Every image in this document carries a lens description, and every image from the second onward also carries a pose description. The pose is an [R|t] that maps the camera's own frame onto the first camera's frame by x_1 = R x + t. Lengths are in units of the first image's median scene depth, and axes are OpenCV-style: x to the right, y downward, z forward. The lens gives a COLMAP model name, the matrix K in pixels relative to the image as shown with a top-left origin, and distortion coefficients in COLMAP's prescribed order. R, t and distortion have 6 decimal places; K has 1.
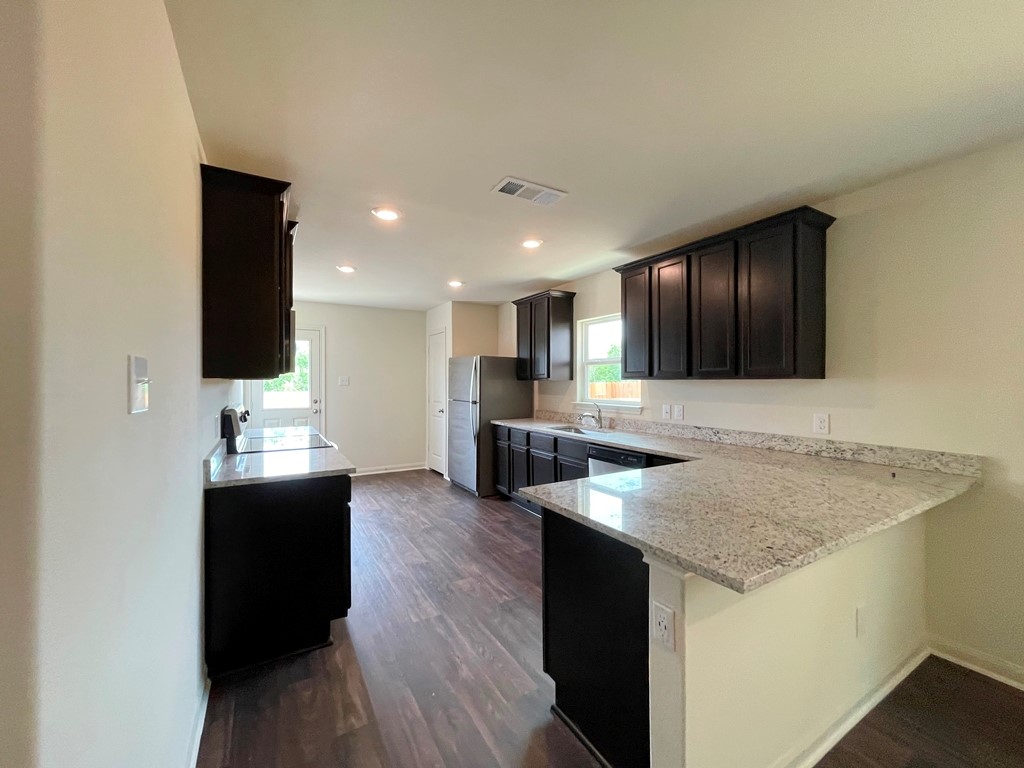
lens RADIAL K [[415.4, 0, 513.8], [0, 415.4, 378.9], [0, 0, 1]] dist [-0.005478, 0.001543]
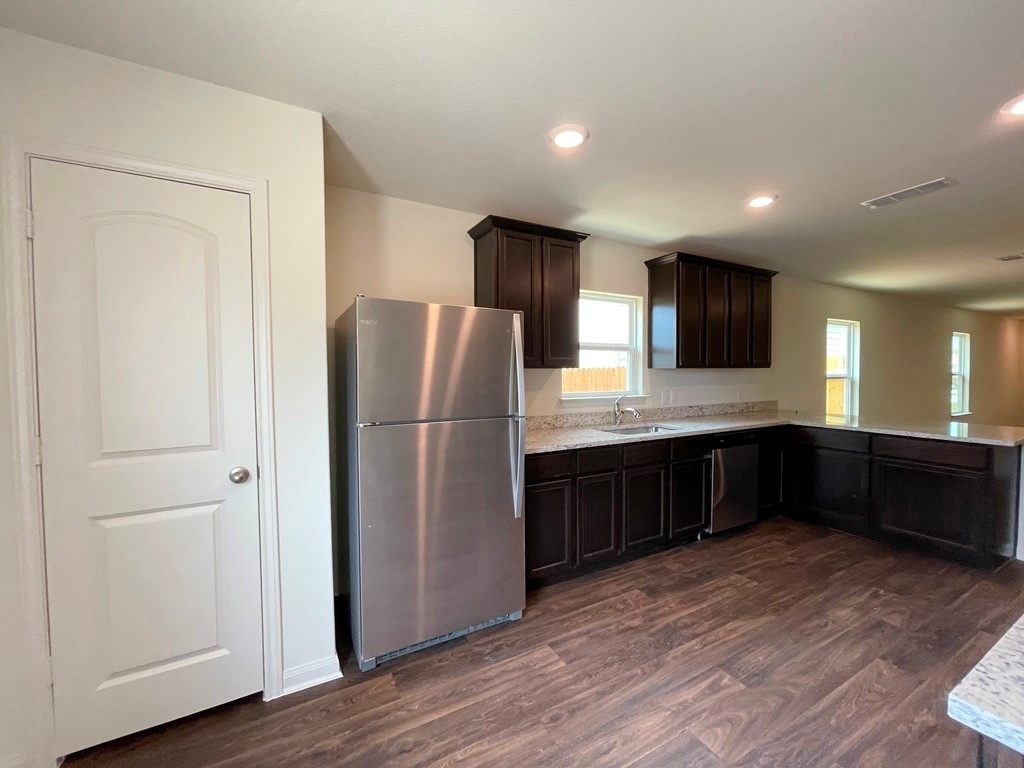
lens RADIAL K [[415.4, 0, 508.3], [0, 415.4, 382.0], [0, 0, 1]] dist [-0.005478, 0.001543]
pose [[0.036460, -0.015295, 0.999218, -1.020593], [0.002928, 0.999880, 0.015198, 0.027796], [-0.999331, 0.002371, 0.036500, 1.870049]]
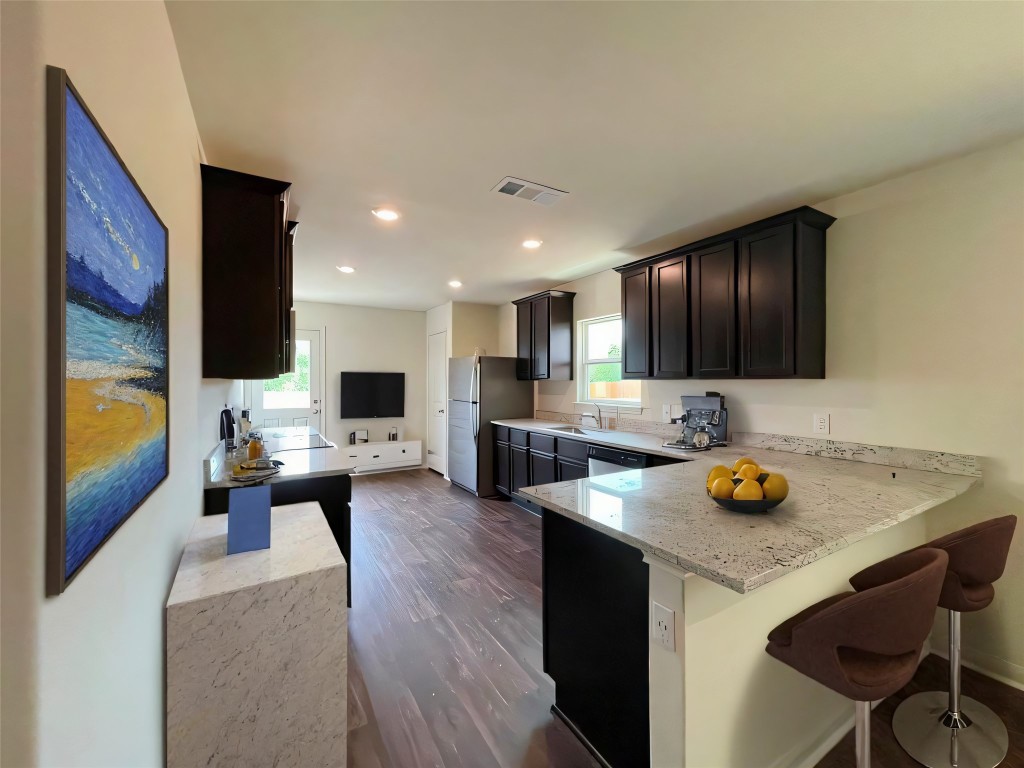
lens RADIAL K [[416.1, 0, 514.3], [0, 416.1, 379.1], [0, 0, 1]] dist [-0.003997, 0.001110]
pose [[1.000000, 0.000195, -0.000385, 0.001410], [-0.000195, 1.000000, 0.000618, -0.000040], [0.000385, -0.000618, 1.000000, -0.002452]]
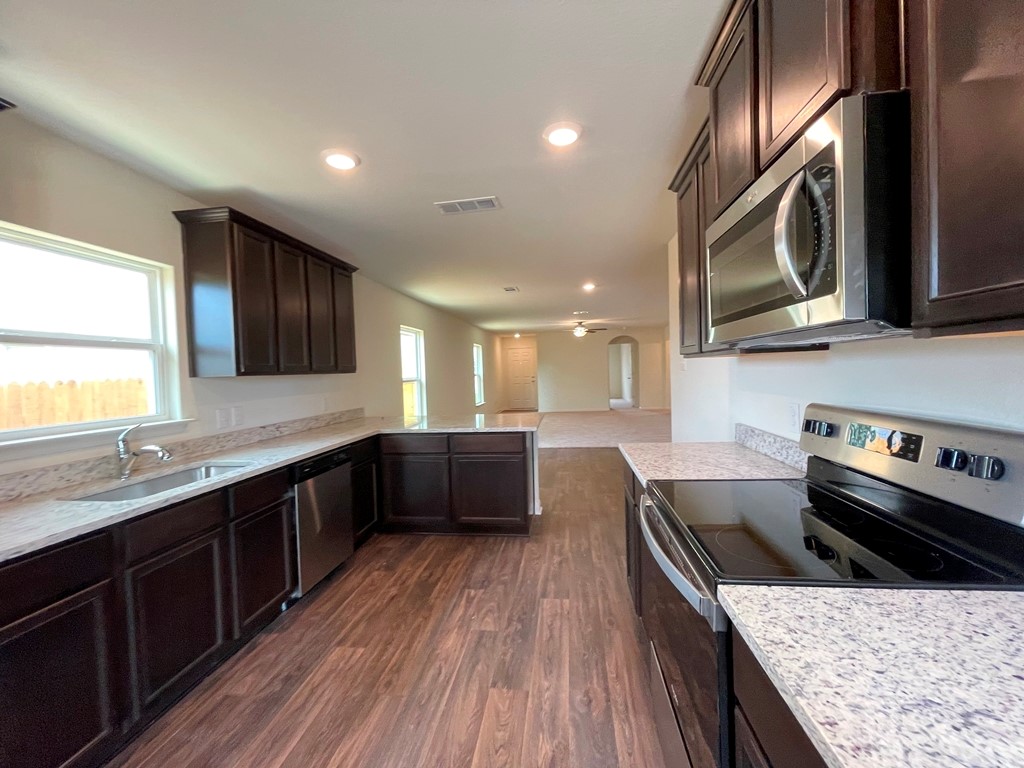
lens RADIAL K [[415.4, 0, 515.4], [0, 415.4, 380.5], [0, 0, 1]] dist [-0.005478, 0.001543]
pose [[-0.788508, 0.021257, 0.614657, -0.717297], [0.040759, 0.999012, 0.017738, 0.023846], [-0.613672, 0.039039, -0.788595, 1.722327]]
